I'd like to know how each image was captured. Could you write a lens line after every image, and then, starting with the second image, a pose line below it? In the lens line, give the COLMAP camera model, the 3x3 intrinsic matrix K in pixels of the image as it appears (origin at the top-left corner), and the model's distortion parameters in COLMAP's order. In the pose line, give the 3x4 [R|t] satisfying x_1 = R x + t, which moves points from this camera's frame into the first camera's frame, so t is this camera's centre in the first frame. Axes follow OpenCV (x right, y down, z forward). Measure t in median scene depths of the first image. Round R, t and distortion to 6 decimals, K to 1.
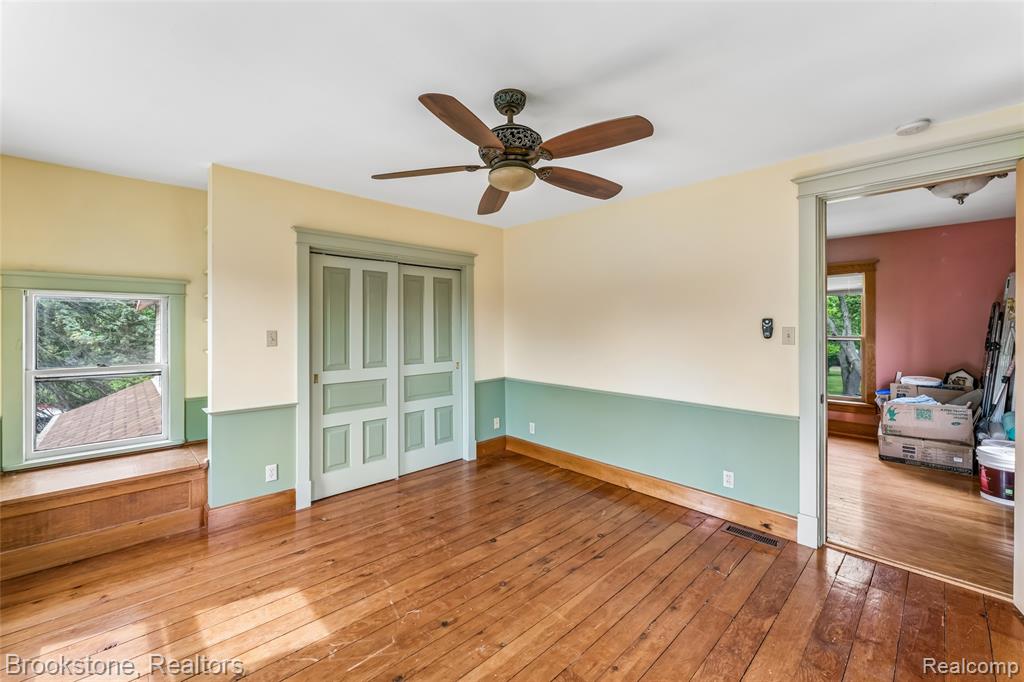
lens RADIAL K [[409.5, 0, 508.2], [0, 409.5, 330.8], [0, 0, 1]] dist [-0.015389, -0.000081]
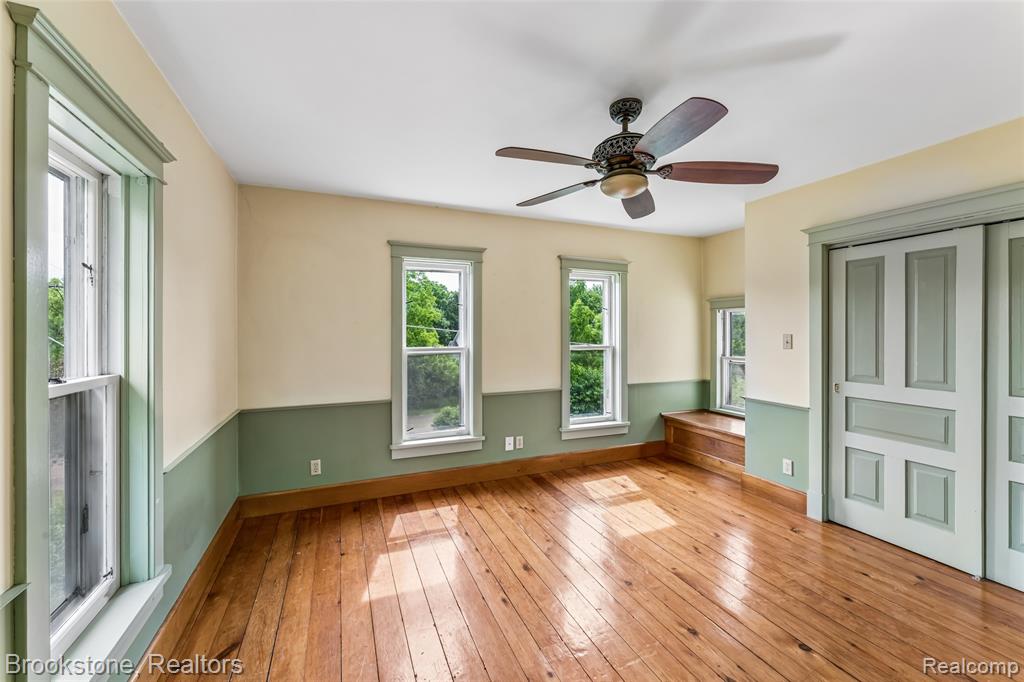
lens RADIAL K [[409.5, 0, 508.2], [0, 409.5, 330.8], [0, 0, 1]] dist [-0.015389, -0.000081]
pose [[-0.361809, -0.000997, -0.932252, 0.654974], [-0.011445, 0.999929, 0.003372, -0.003681], [0.932182, 0.011889, -0.361795, 0.671866]]
